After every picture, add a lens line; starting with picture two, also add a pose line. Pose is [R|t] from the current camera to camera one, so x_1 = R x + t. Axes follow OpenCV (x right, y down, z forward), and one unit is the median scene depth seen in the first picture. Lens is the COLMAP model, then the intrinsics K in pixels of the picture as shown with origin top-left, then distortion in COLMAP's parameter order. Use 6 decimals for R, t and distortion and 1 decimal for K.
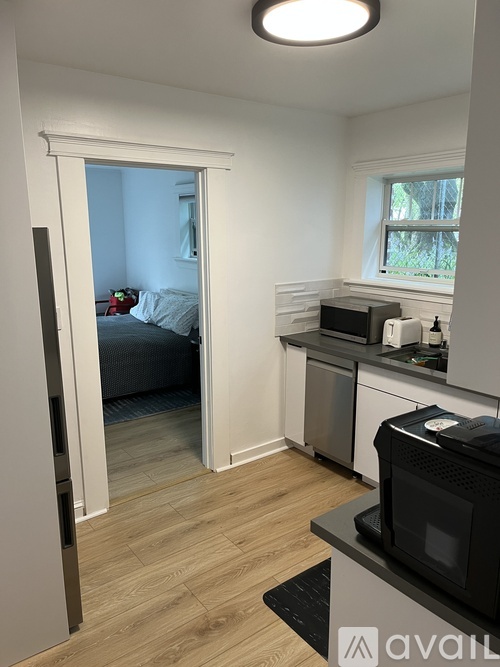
lens RADIAL K [[497.1, 0, 251.5], [0, 497.1, 333.0], [0, 0, 1]] dist [0.026453, 0.000243]
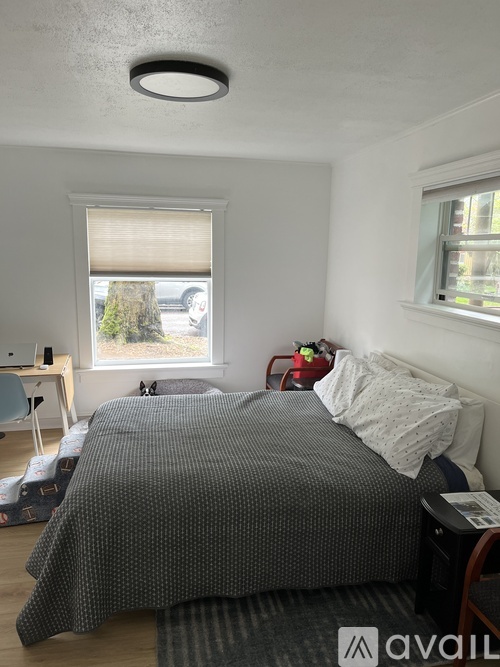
lens RADIAL K [[497.1, 0, 250.9], [0, 497.1, 336.1], [0, 0, 1]] dist [0.026453, 0.000243]
pose [[0.906161, 0.088363, -0.413598, -0.074788], [-0.107109, 0.993997, -0.022305, -0.086012], [0.409145, 0.064513, 0.910186, 0.435205]]
